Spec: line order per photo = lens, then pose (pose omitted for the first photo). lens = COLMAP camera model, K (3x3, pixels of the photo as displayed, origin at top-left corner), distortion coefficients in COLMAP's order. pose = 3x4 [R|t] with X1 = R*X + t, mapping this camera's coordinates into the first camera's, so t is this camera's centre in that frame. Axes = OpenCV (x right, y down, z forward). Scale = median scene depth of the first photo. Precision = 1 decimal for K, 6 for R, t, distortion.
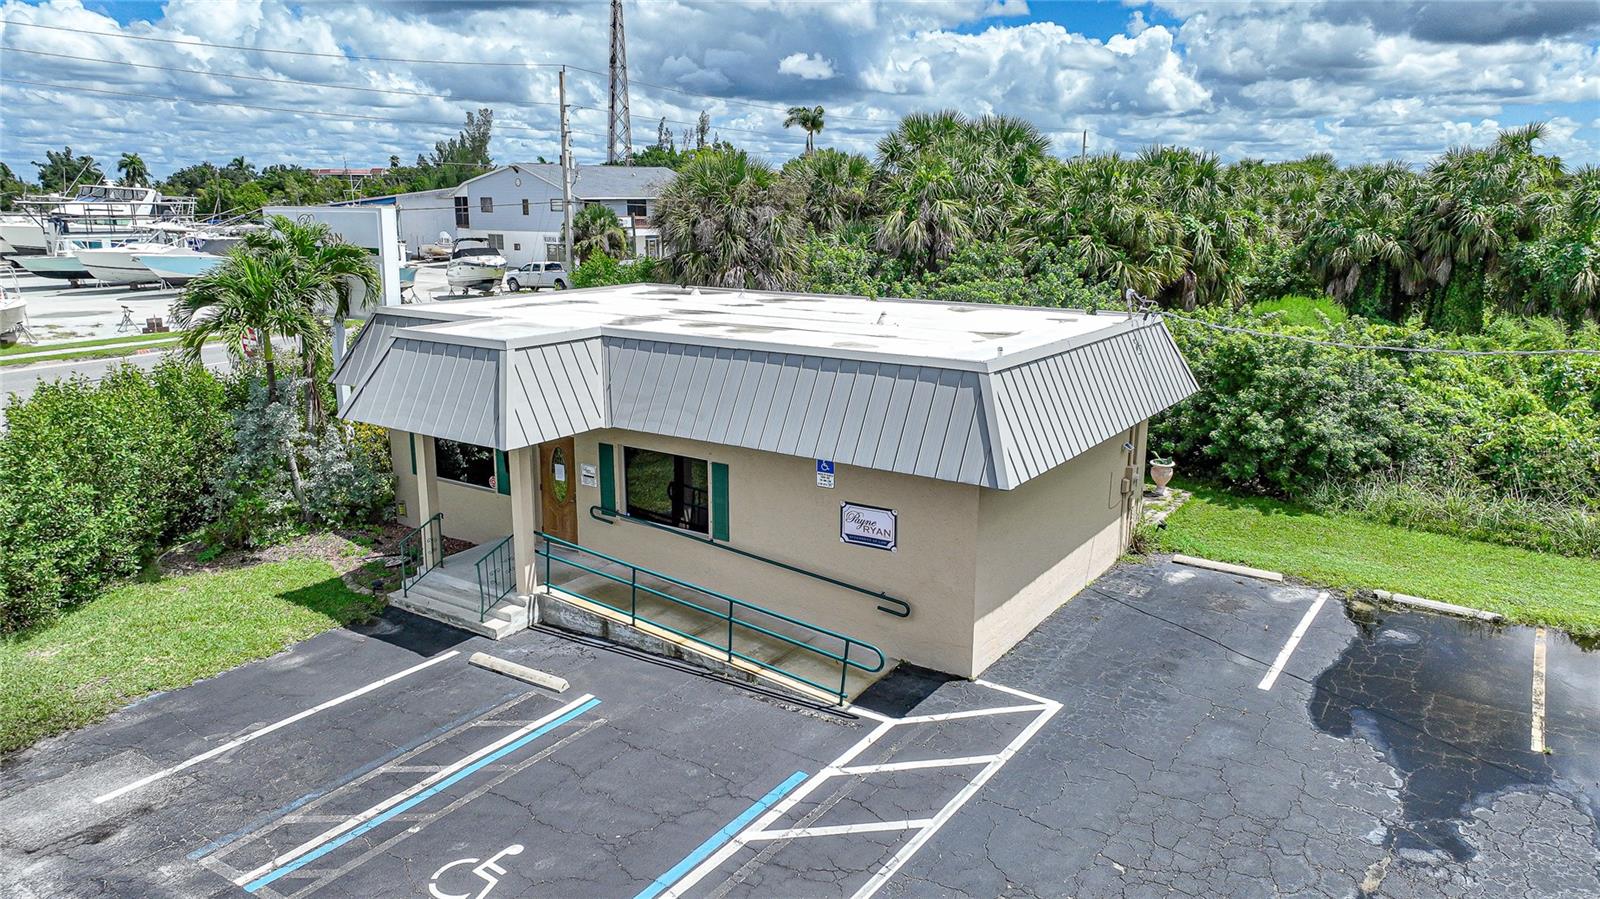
lens RADIAL K [[1120.2, 0, 800.7], [0, 1120.2, 446.0], [0, 0, 1]] dist [-0.001605, 0.014023]
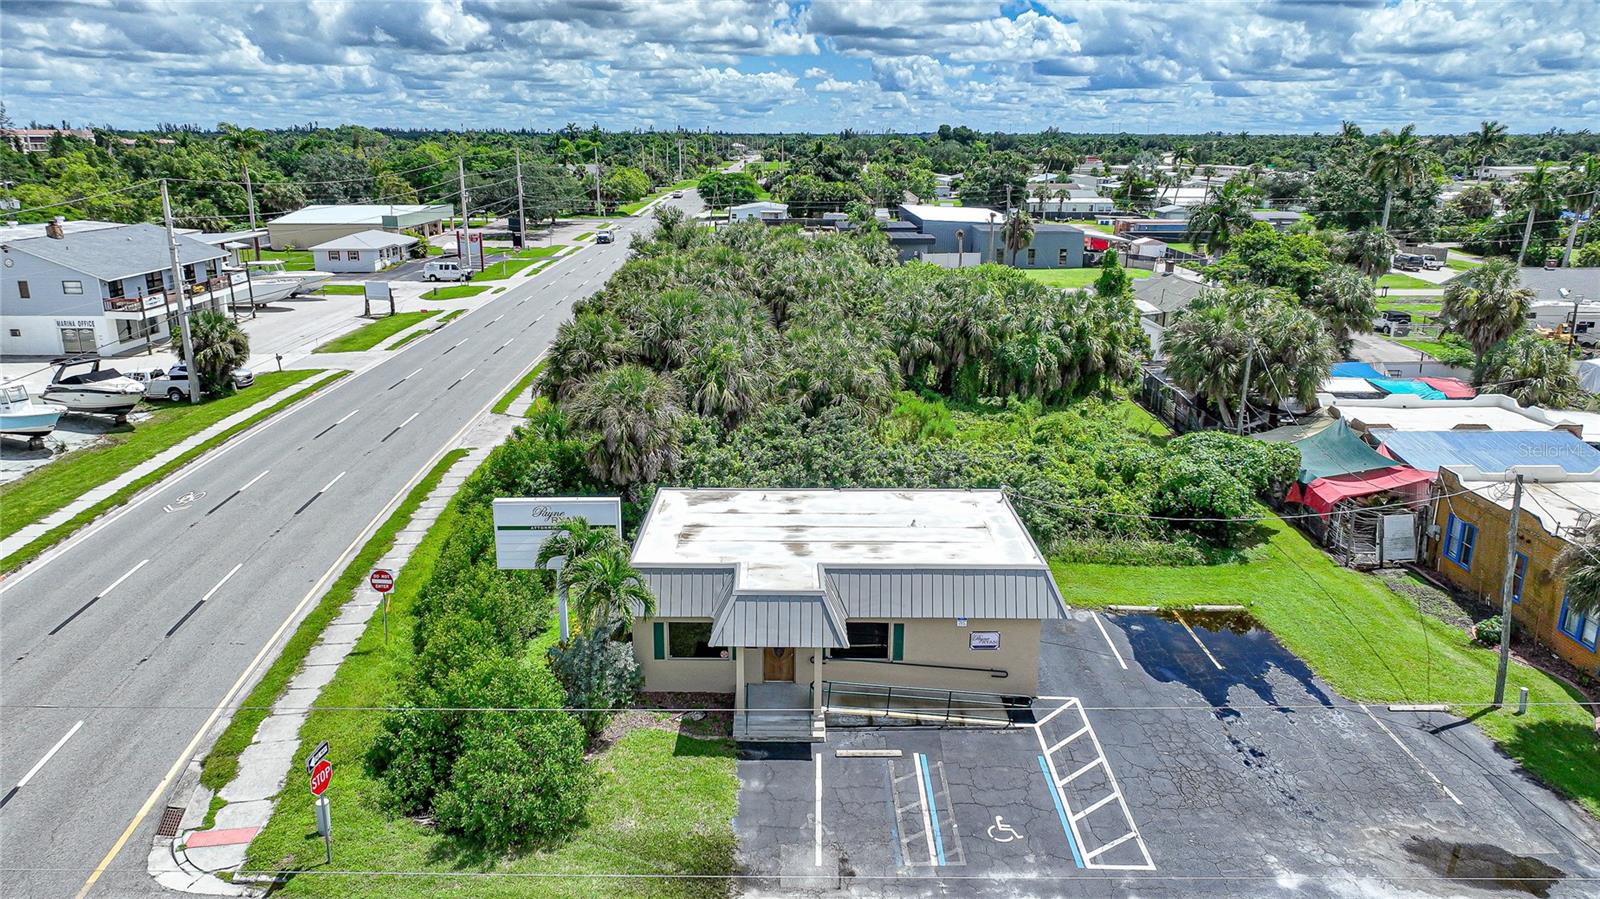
lens RADIAL K [[1120.2, 0, 798.7], [0, 1120.2, 445.4], [0, 0, 1]] dist [-0.001605, 0.014023]
pose [[0.831844, -0.147274, 0.535114, -1.258923], [0.120336, 0.989075, 0.085147, -0.496277], [-0.541808, -0.006436, 0.840478, -0.579126]]
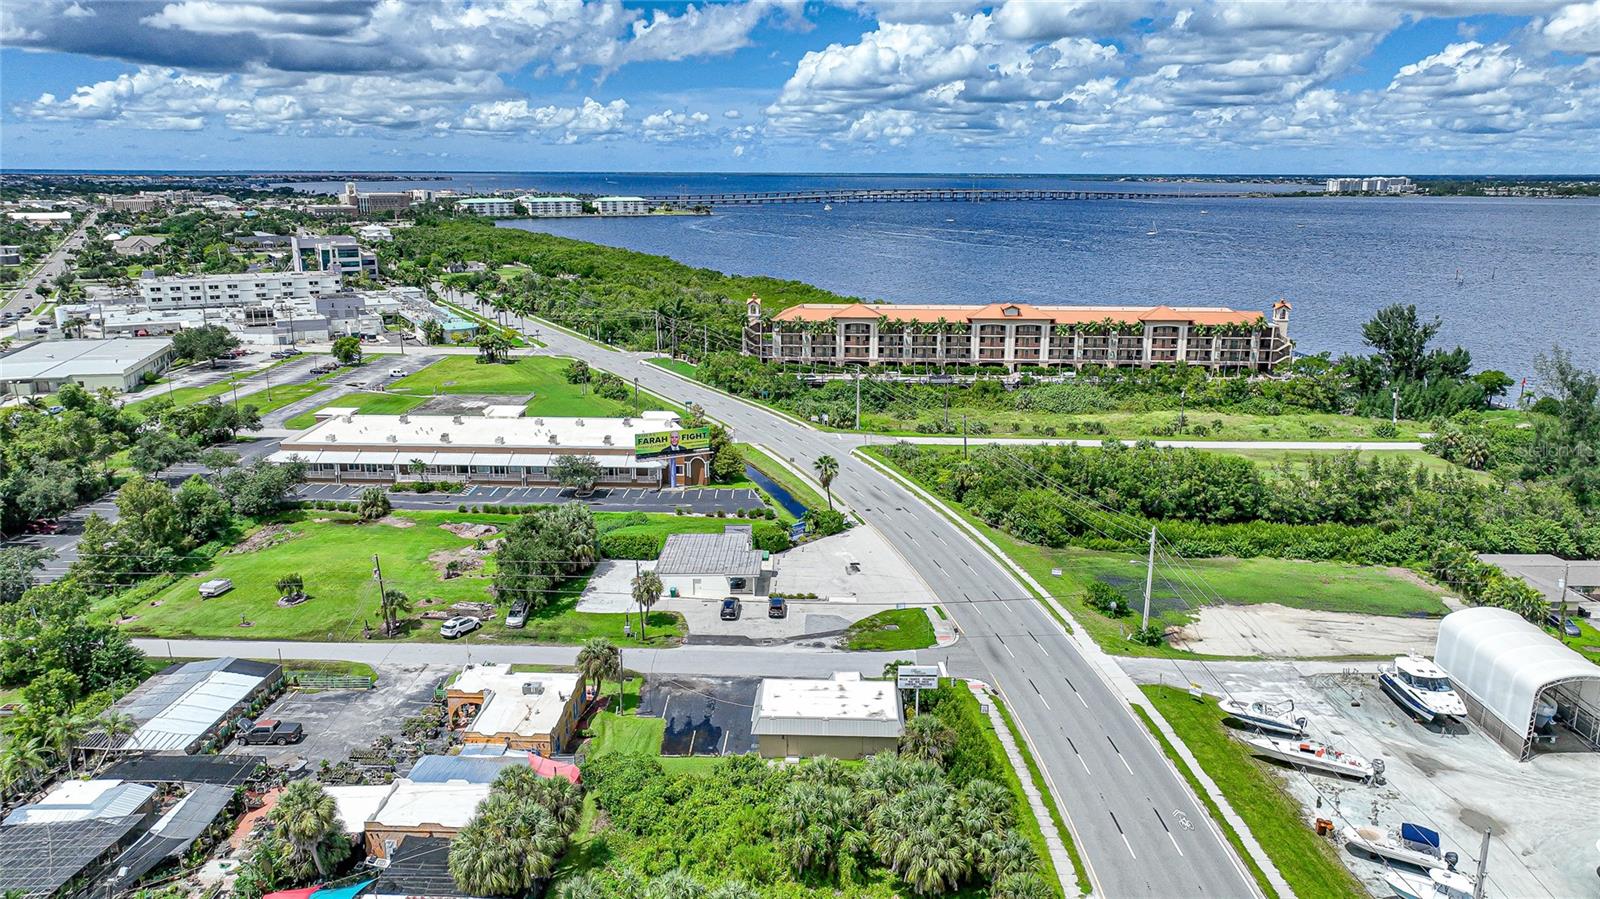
lens RADIAL K [[1120.2, 0, 800.1], [0, 1120.2, 449.2], [0, 0, 1]] dist [-0.001605, 0.014023]
pose [[-0.848343, 0.127812, -0.513789, 3.078301], [-0.119719, 0.898981, 0.421309, -3.957663], [0.515735, 0.418925, -0.747342, 5.186616]]
